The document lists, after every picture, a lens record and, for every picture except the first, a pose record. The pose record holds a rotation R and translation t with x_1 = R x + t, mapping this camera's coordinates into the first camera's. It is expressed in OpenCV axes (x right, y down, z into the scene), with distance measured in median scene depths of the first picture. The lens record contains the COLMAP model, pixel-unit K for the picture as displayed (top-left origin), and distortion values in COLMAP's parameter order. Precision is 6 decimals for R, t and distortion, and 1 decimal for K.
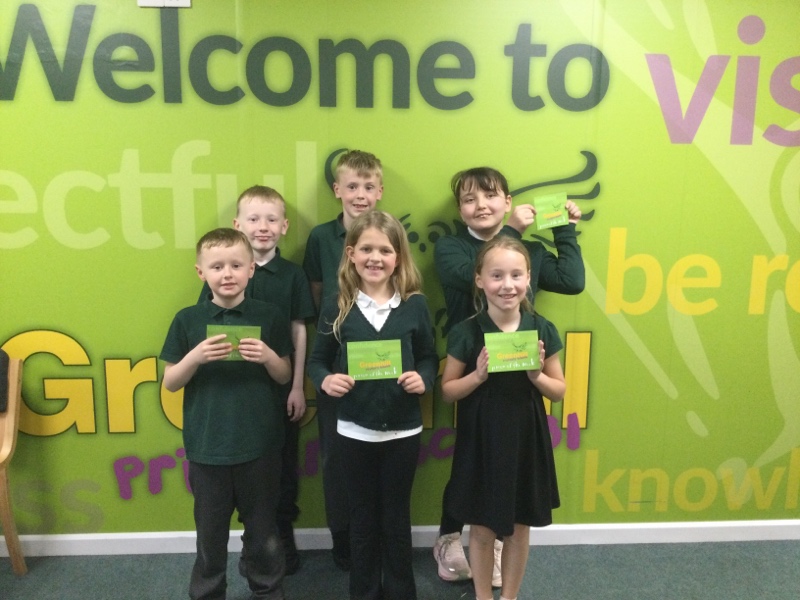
lens RADIAL K [[710.4, 0, 400.1], [0, 710.4, 304.7], [0, 0, 1]] dist [0.073586, -0.151152]
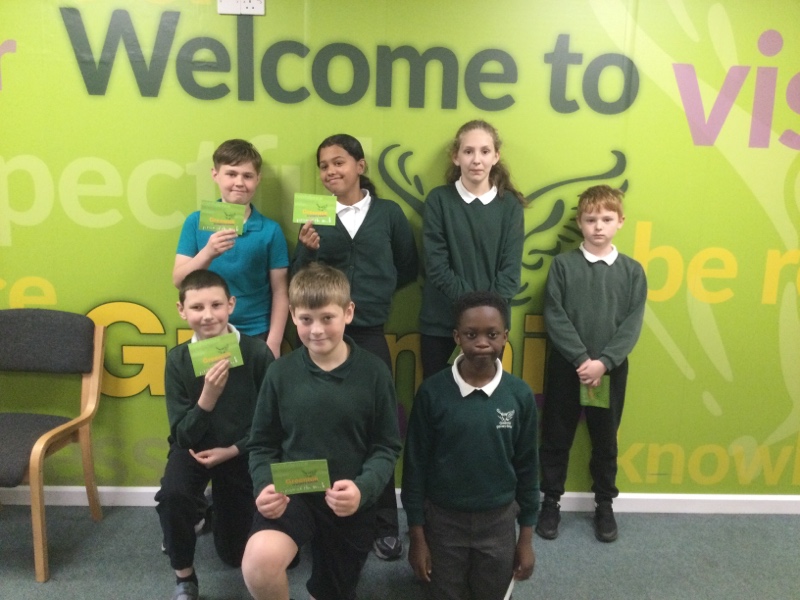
lens RADIAL K [[710.4, 0, 400.1], [0, 710.4, 304.7], [0, 0, 1]] dist [0.073586, -0.151152]
pose [[0.999466, 0.024205, -0.021930, -0.042567], [-0.024186, 0.999707, 0.001104, 0.028964], [0.021950, -0.000573, 0.999759, -0.108563]]
